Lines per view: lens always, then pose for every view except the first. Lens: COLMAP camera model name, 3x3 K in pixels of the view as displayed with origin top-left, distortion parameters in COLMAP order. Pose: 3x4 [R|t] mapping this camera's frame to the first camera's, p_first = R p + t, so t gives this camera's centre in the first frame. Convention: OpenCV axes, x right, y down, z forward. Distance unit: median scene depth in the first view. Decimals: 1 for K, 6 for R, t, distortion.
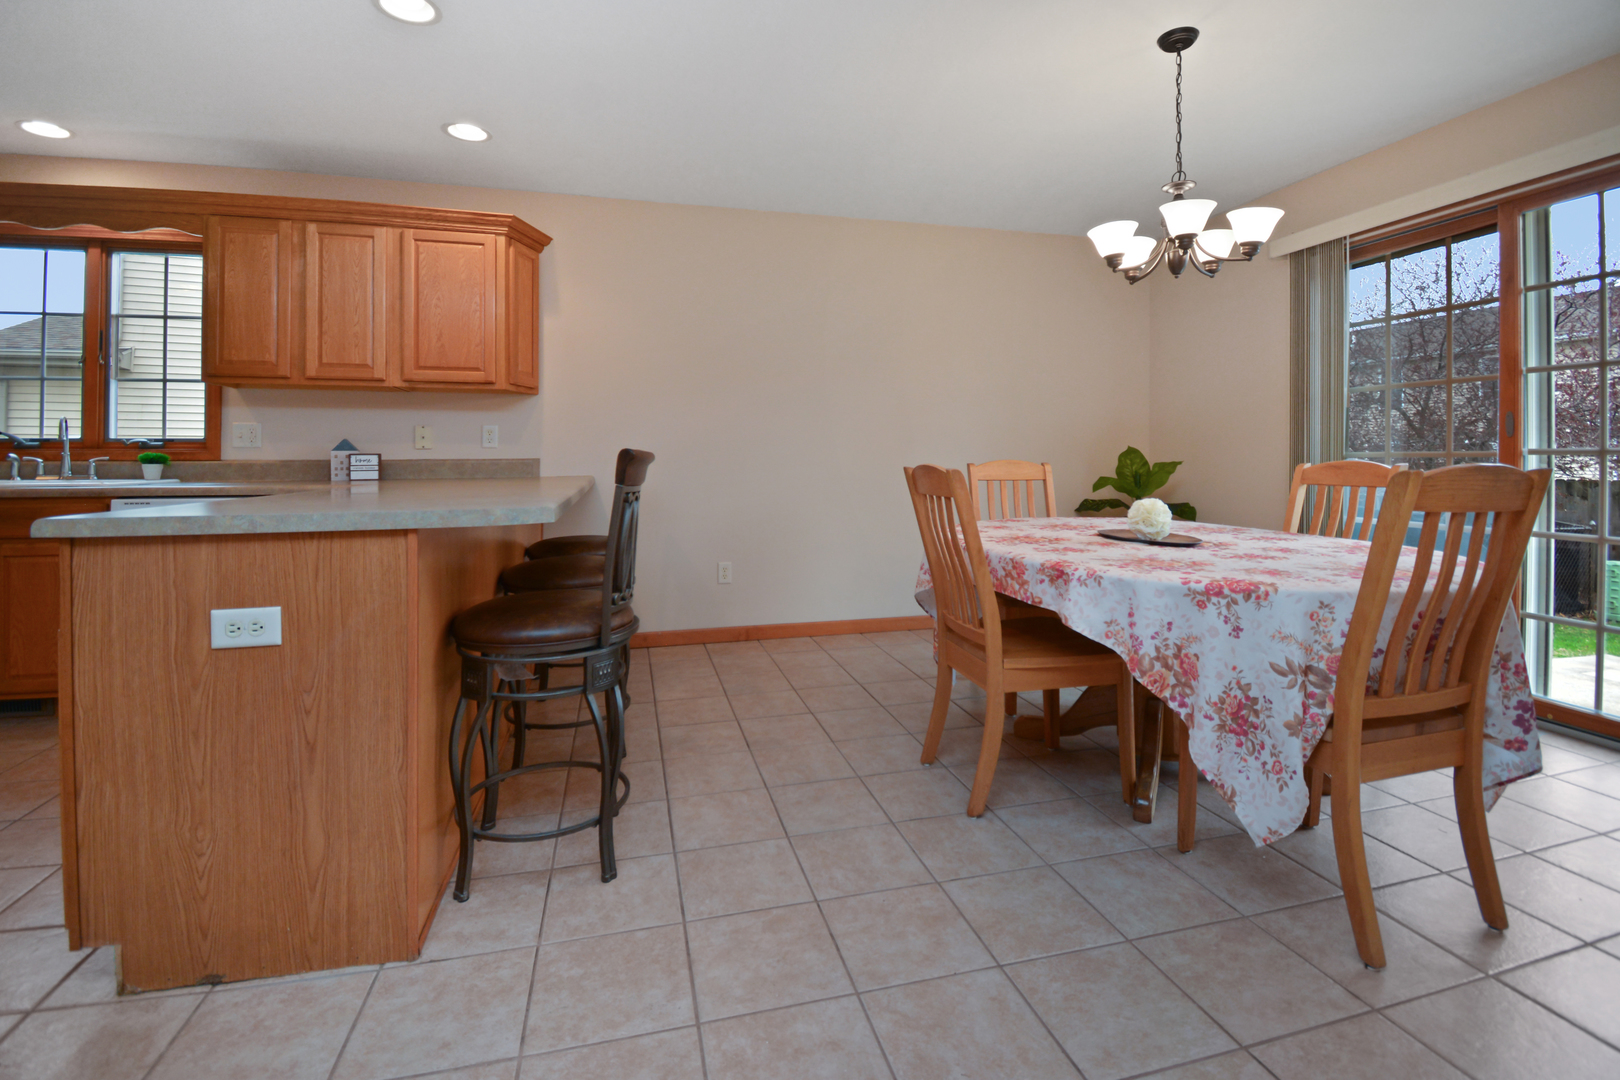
lens RADIAL K [[731.0, 0, 807.1], [0, 731.0, 459.8], [0, 0, 1]] dist [0.014714, -0.020945]
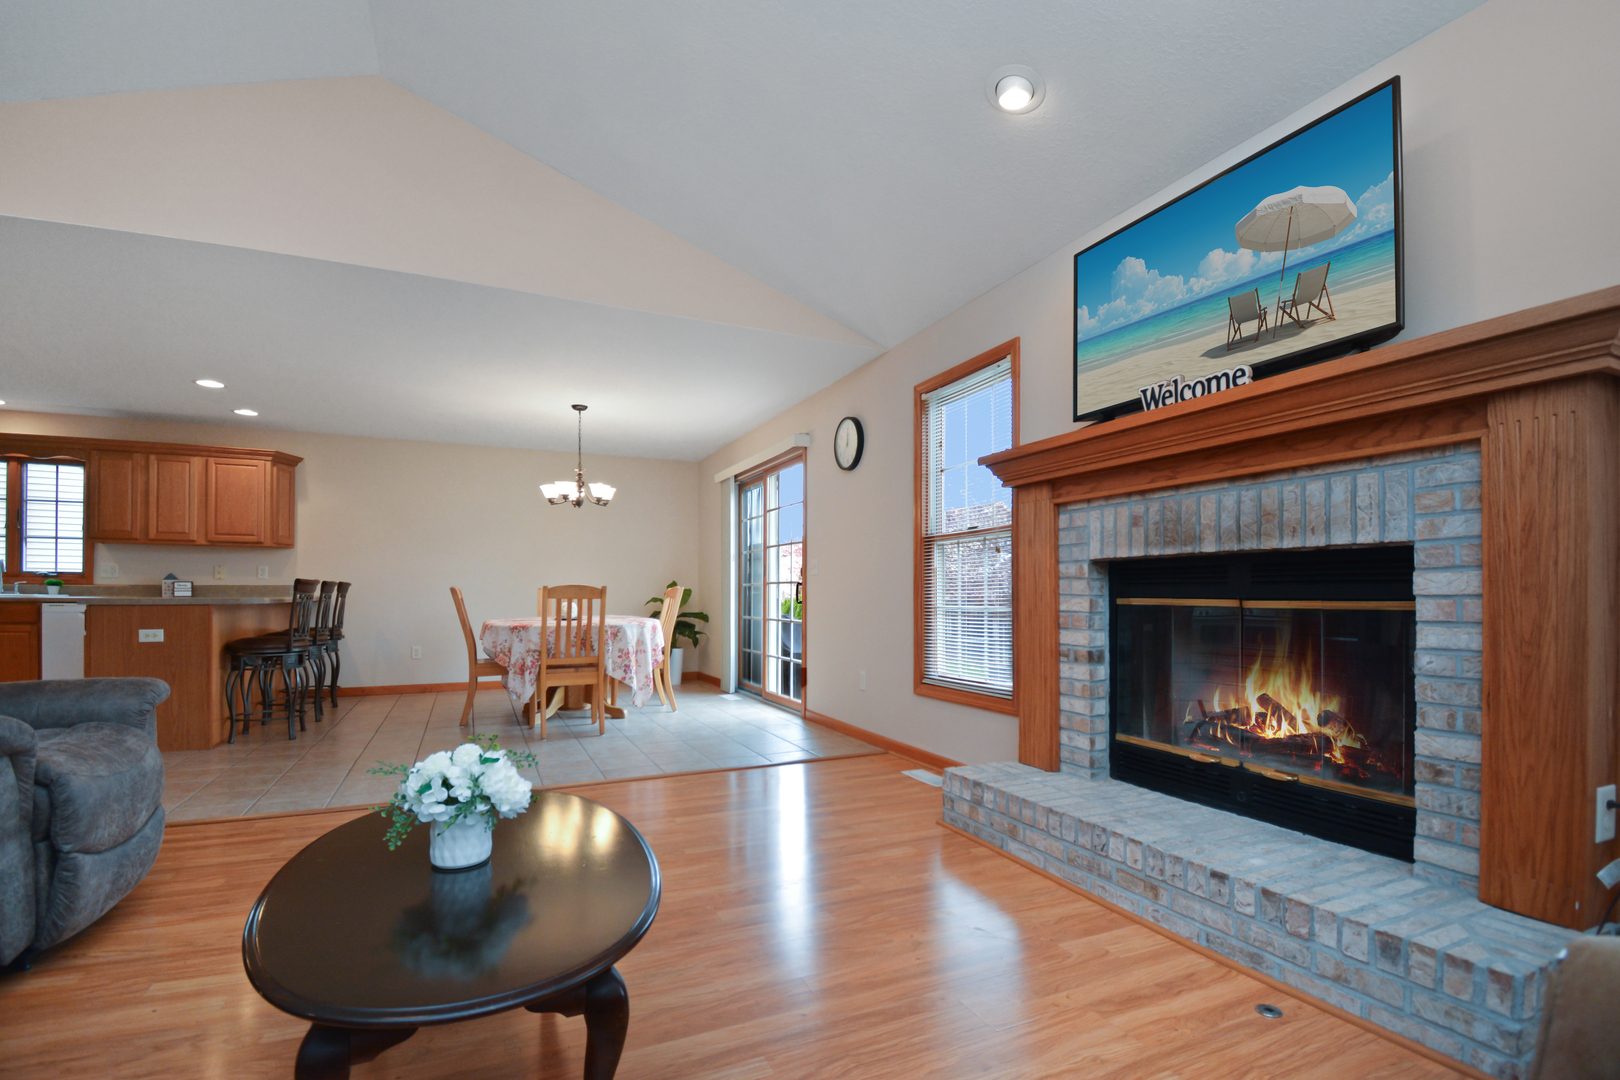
lens RADIAL K [[741.8, 0, 813.2], [0, 741.8, 587.9], [0, 0, 1]] dist [0.024313, -0.032826]
pose [[0.983278, 0.005837, 0.182018, 0.880910], [-0.003728, 0.999922, -0.011927, 0.035933], [-0.182074, 0.011049, 0.983223, -1.618498]]
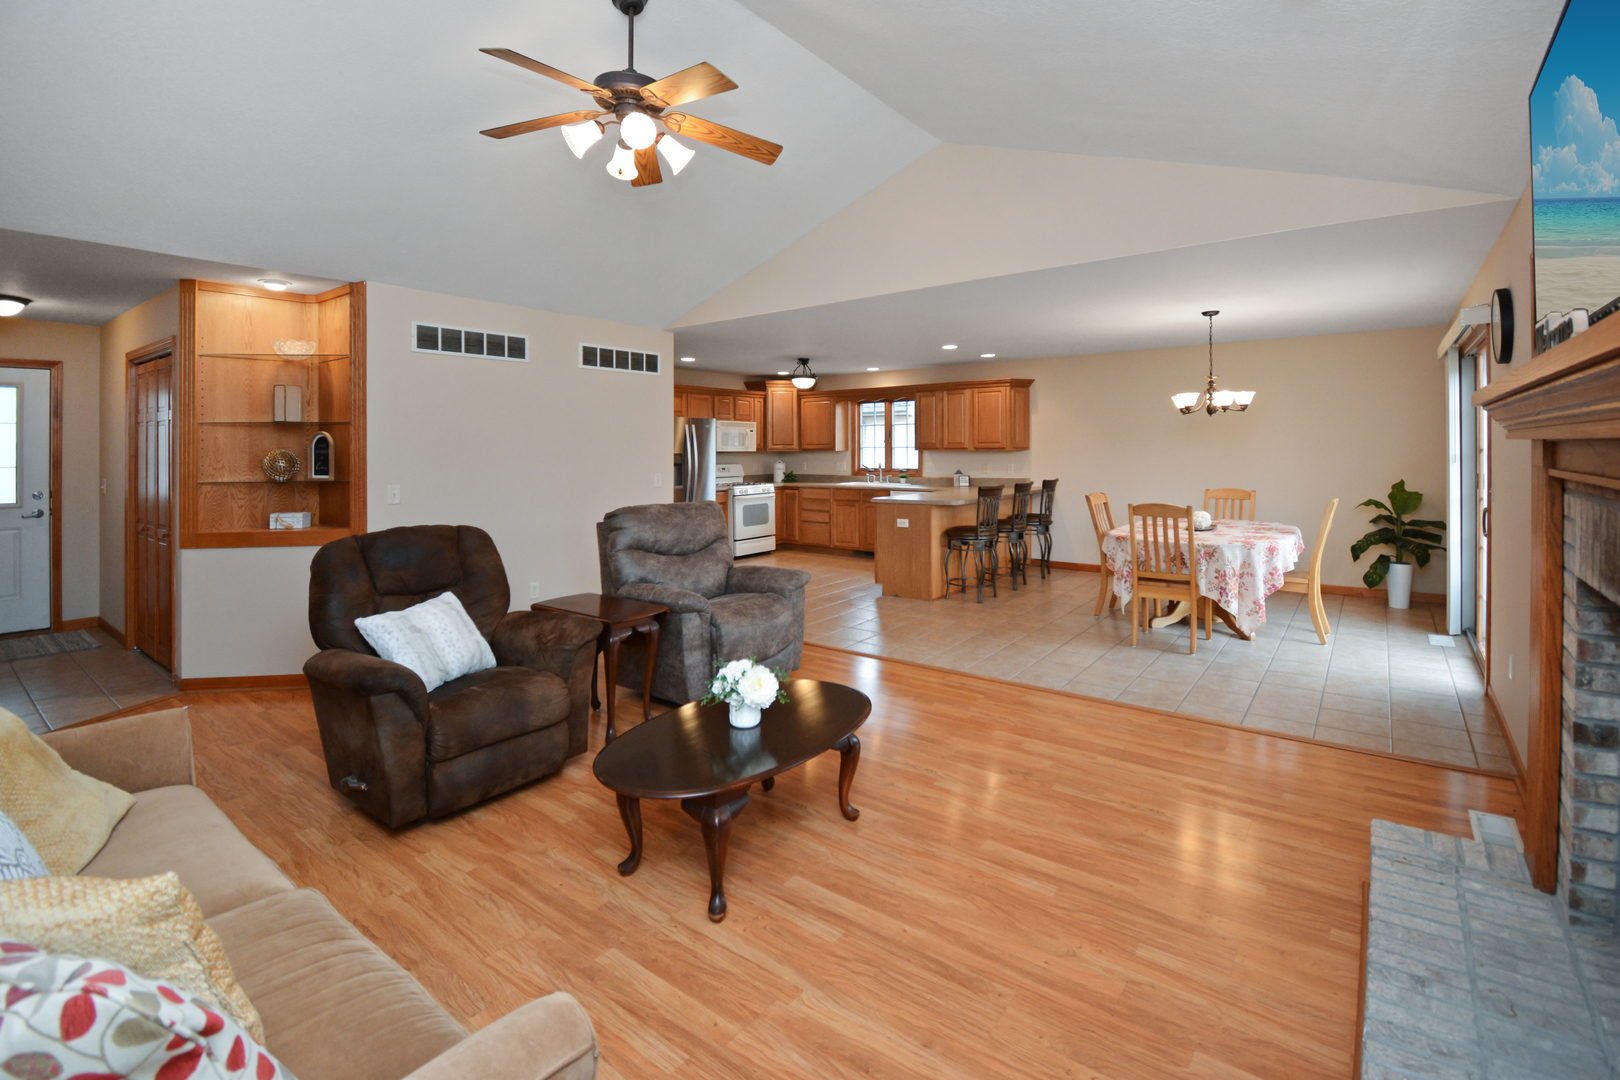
lens RADIAL K [[735.2, 0, 818.1], [0, 735.2, 457.8], [0, 0, 1]] dist [0.017580, -0.021507]
pose [[0.622330, 0.007449, -0.782720, 1.694455], [0.005282, 0.999892, 0.013716, -0.170989], [0.782737, -0.012670, 0.622223, -1.546690]]
